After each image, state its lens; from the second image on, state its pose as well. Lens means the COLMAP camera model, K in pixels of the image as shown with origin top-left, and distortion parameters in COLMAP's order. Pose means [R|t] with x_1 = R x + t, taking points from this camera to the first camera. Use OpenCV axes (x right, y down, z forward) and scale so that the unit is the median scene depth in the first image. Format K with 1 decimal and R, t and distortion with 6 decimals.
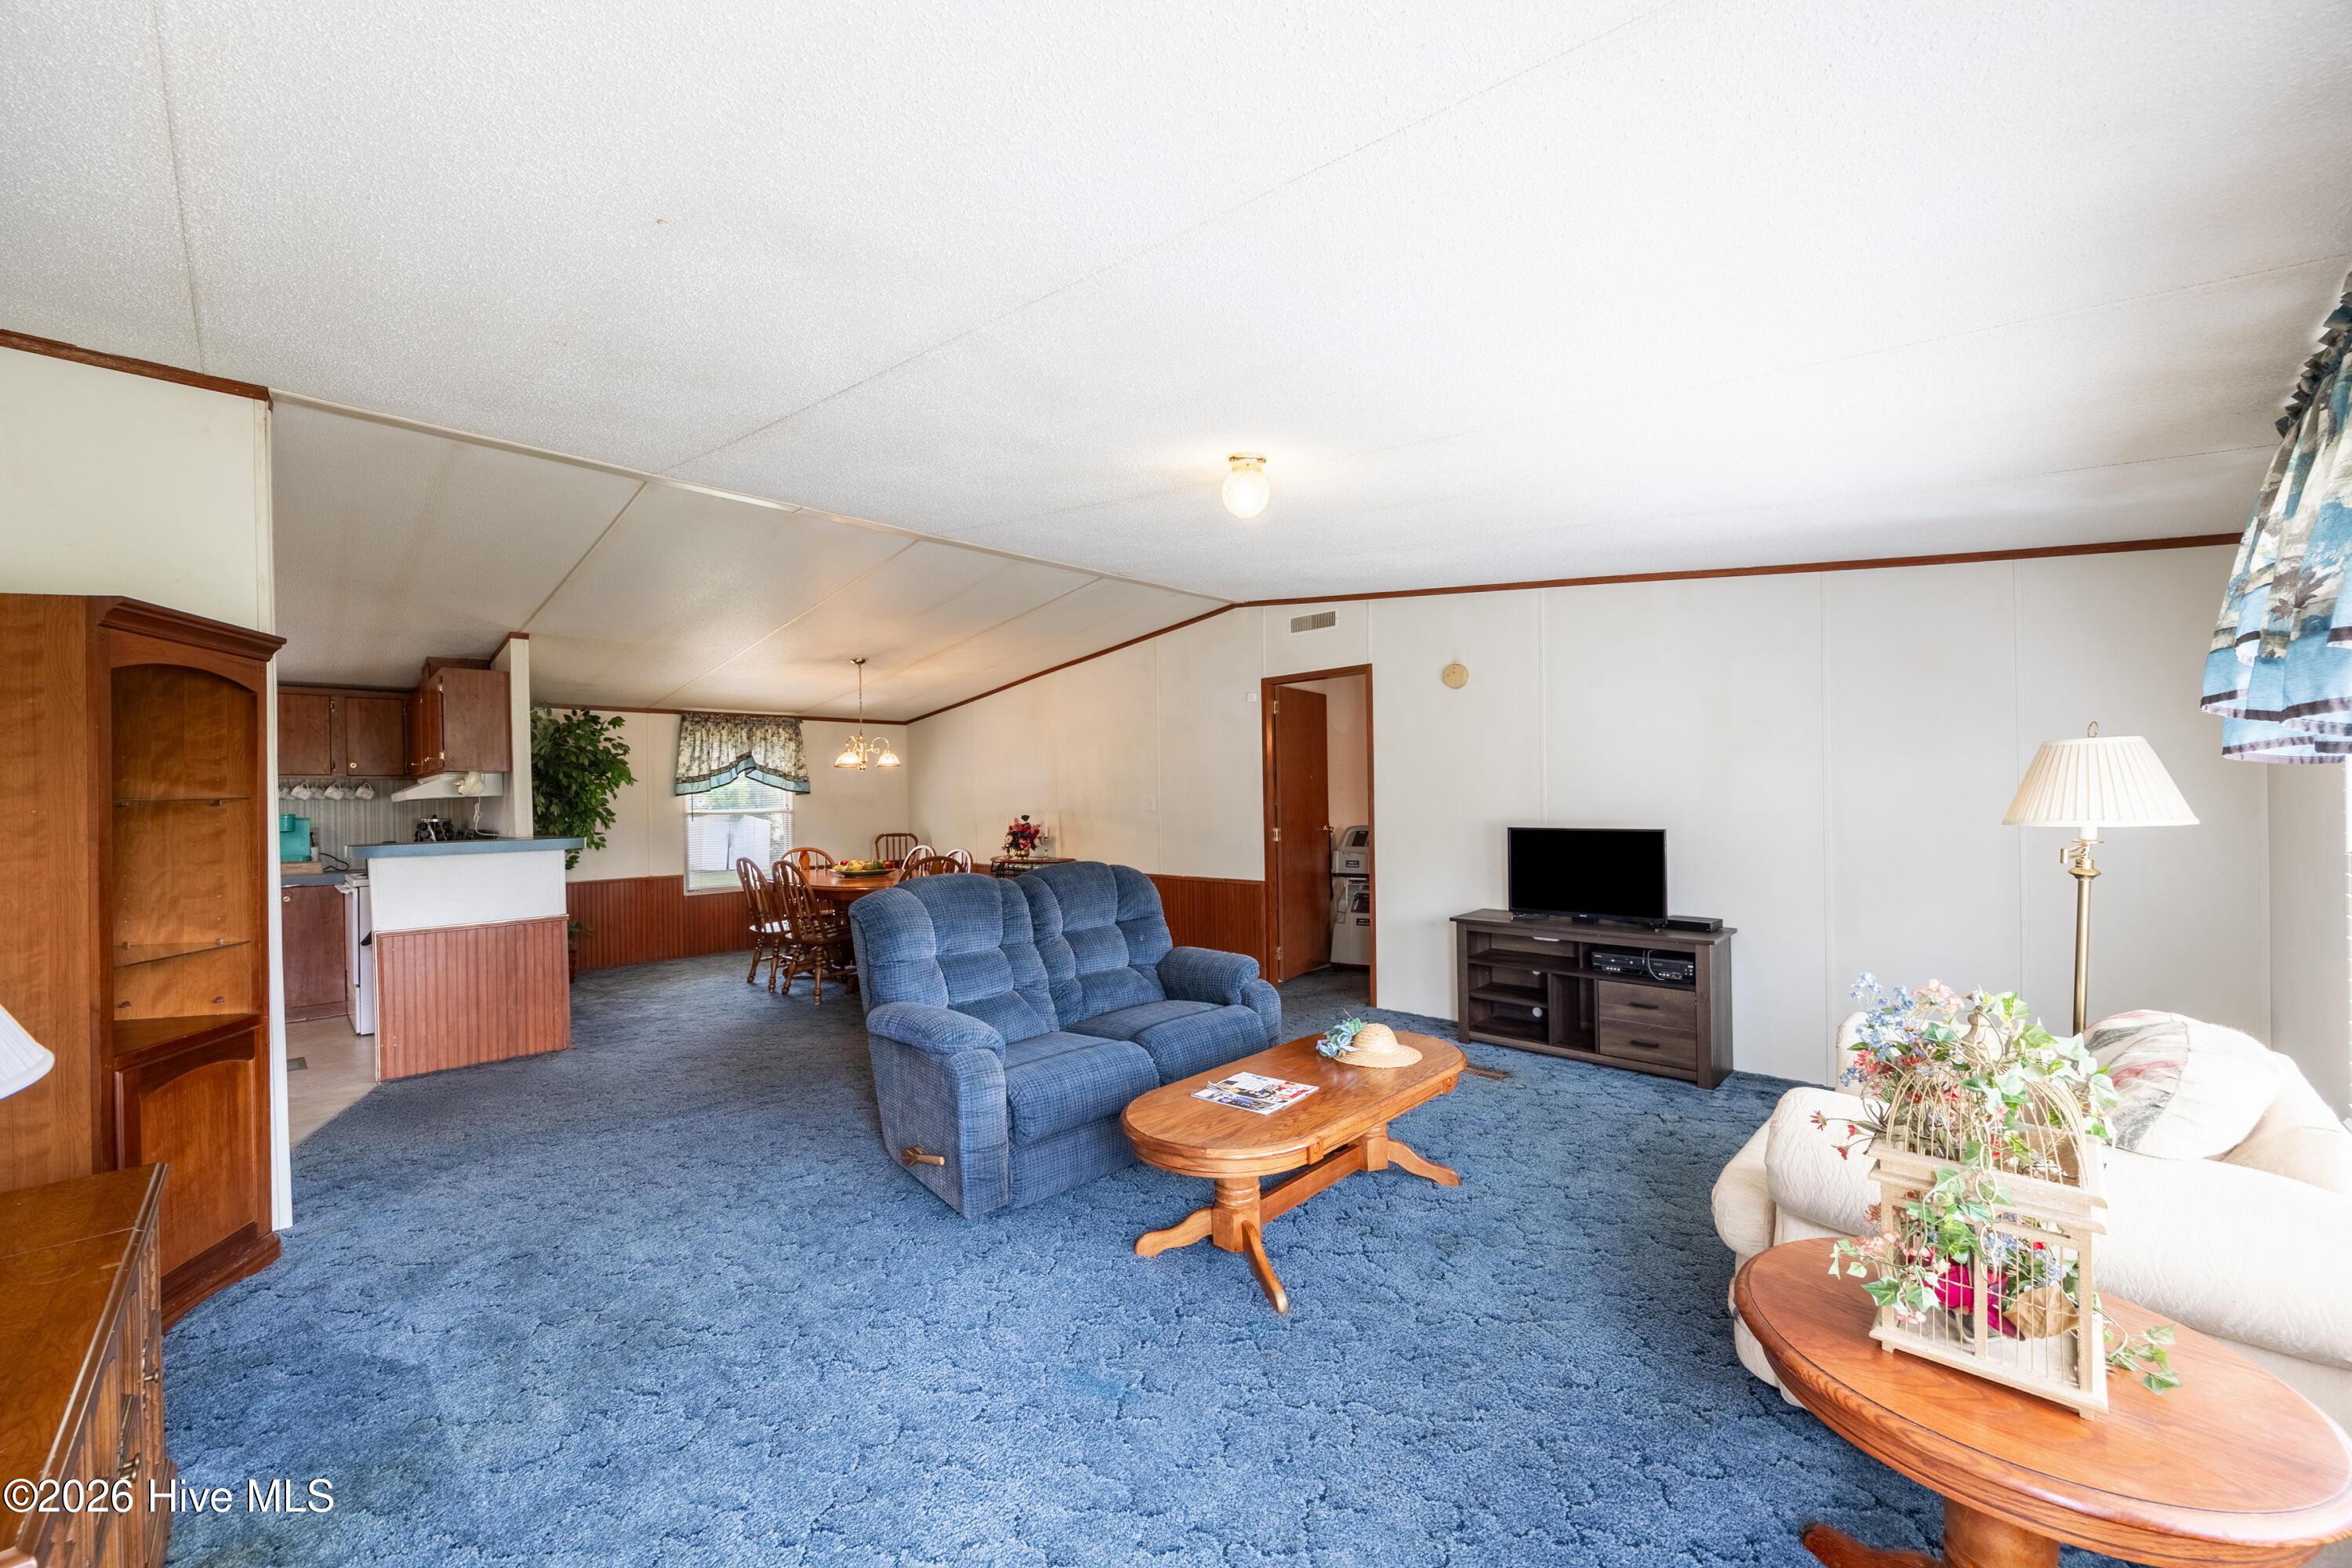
lens RADIAL K [[917.5, 0, 1185.0], [0, 917.5, 814.0], [0, 0, 1]] dist [-0.000794, -0.000227]
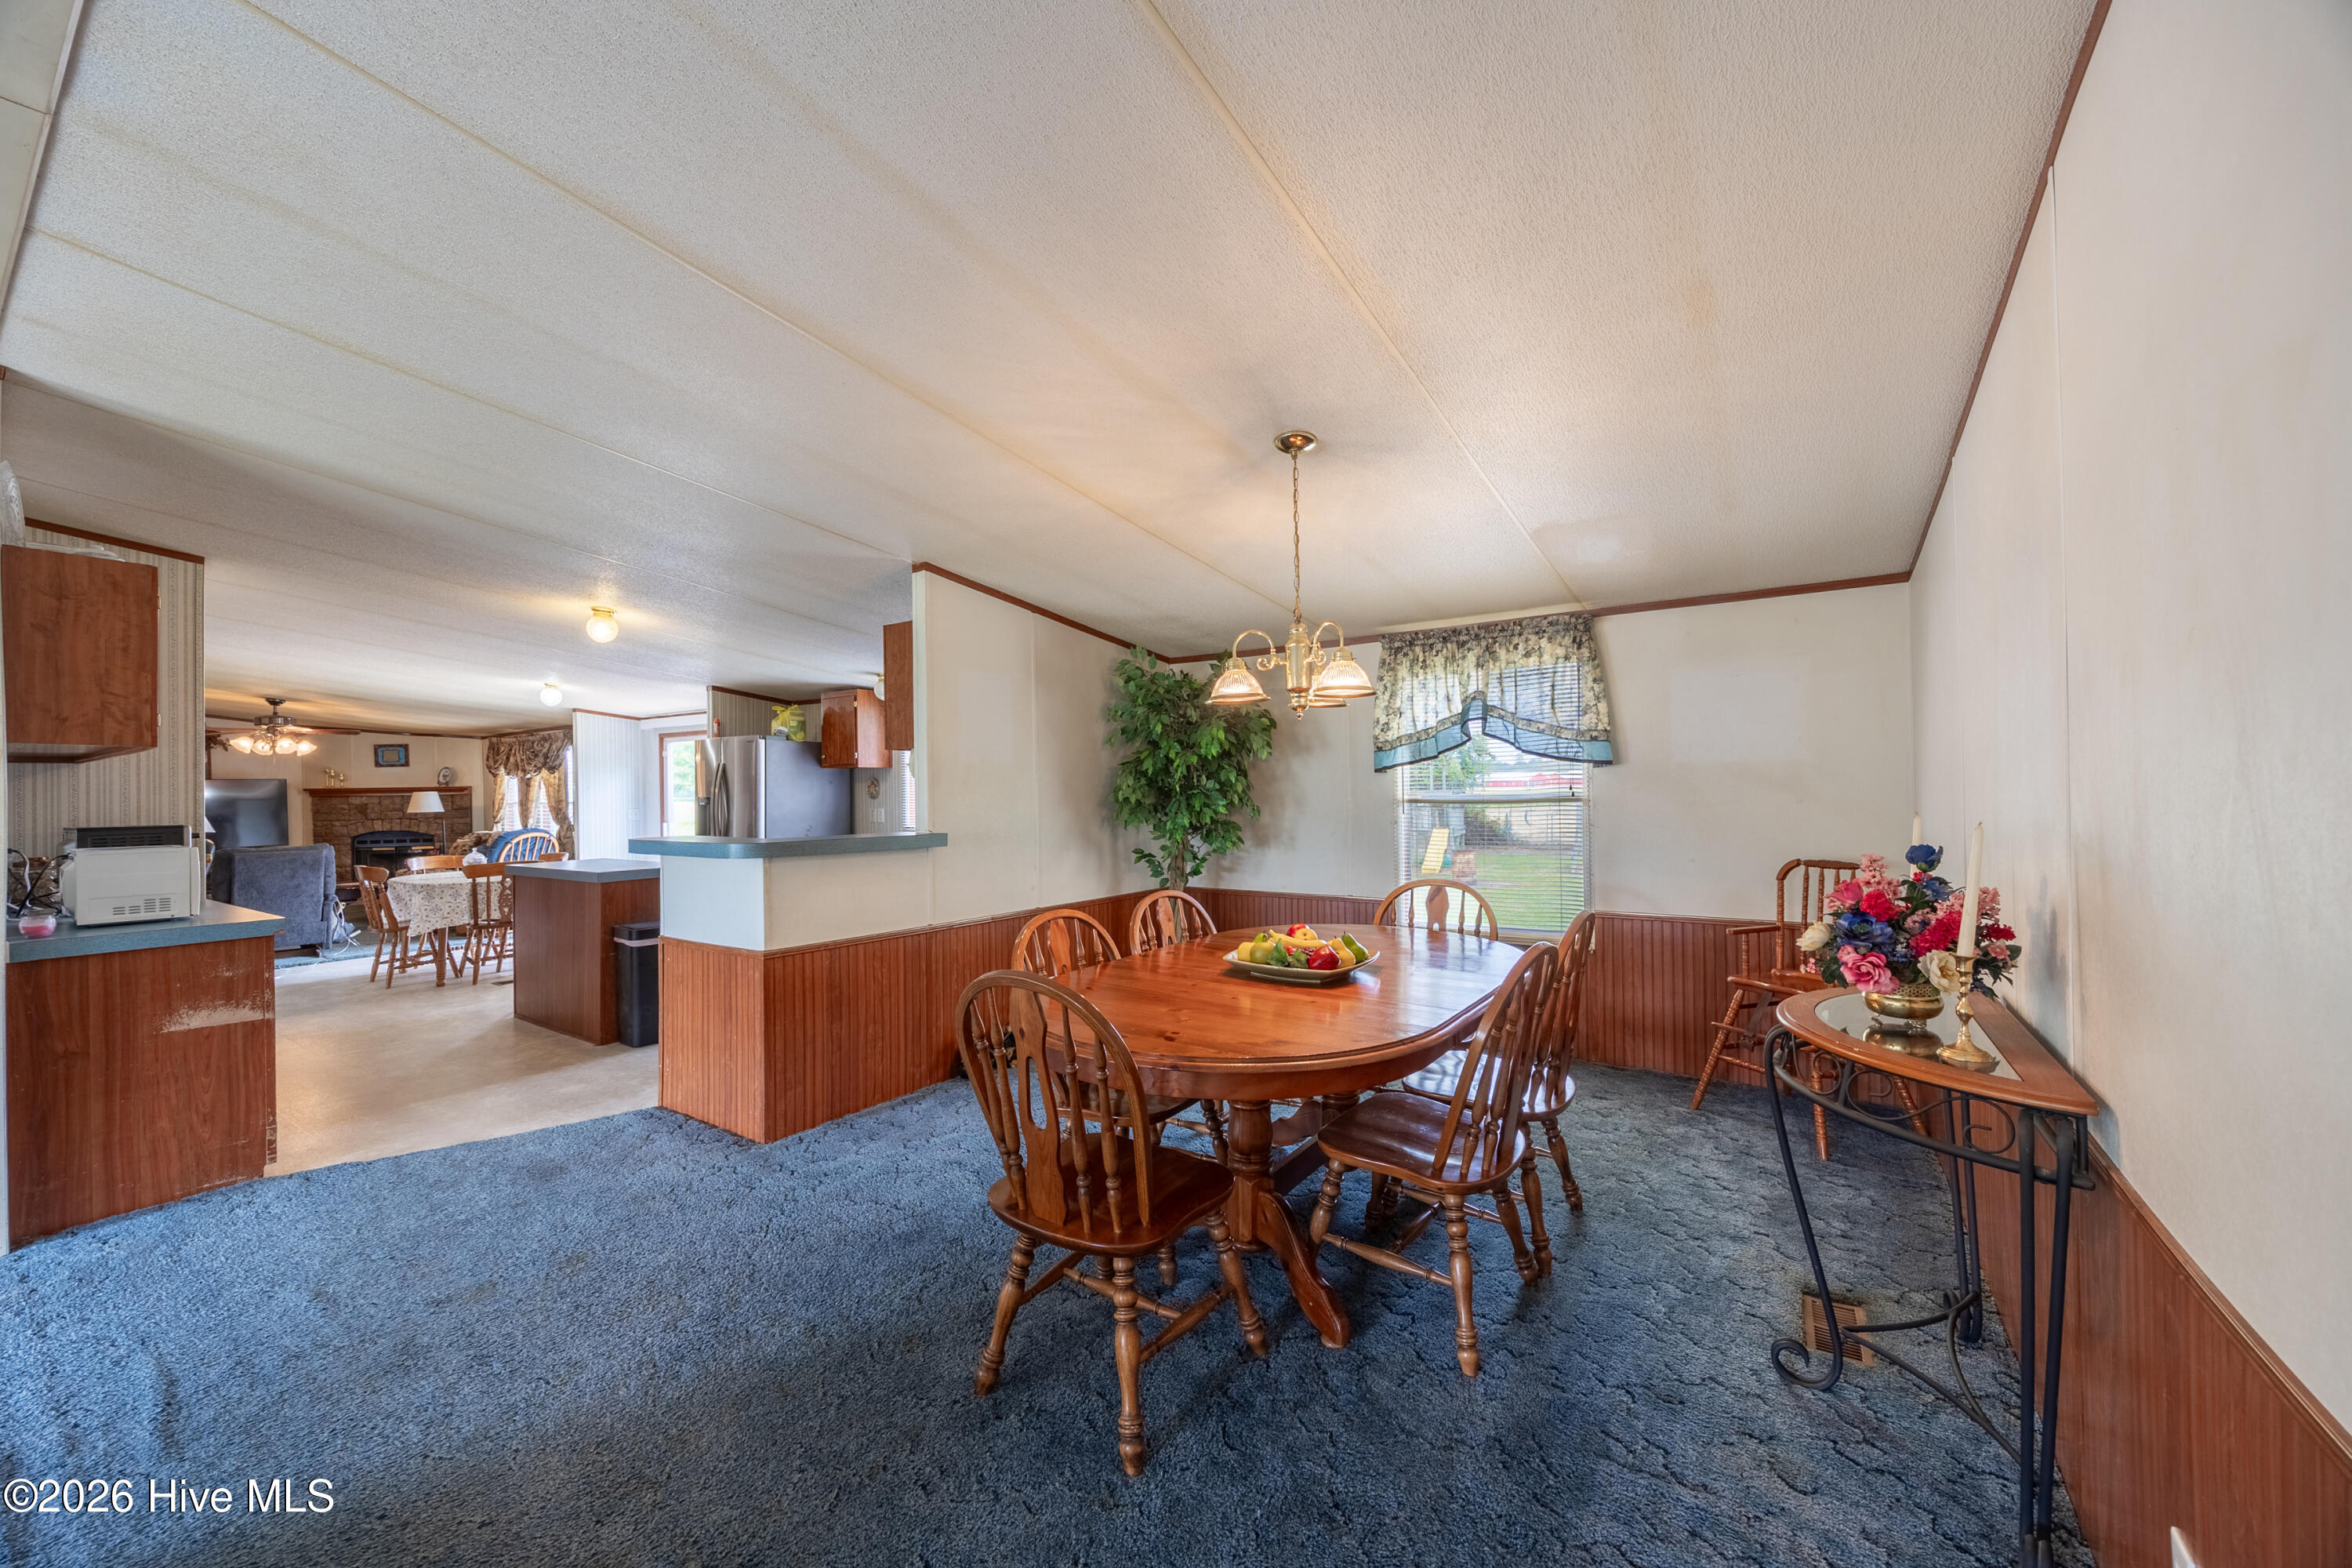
lens RADIAL K [[923.4, 0, 1164.5], [0, 923.4, 778.9], [0, 0, 1]] dist [-0.000379, -0.011136]
pose [[0.184244, 0.010328, -0.982826, 0.038162], [-0.010408, 0.999909, 0.008556, -0.017034], [0.982825, 0.008653, 0.184335, 0.712585]]
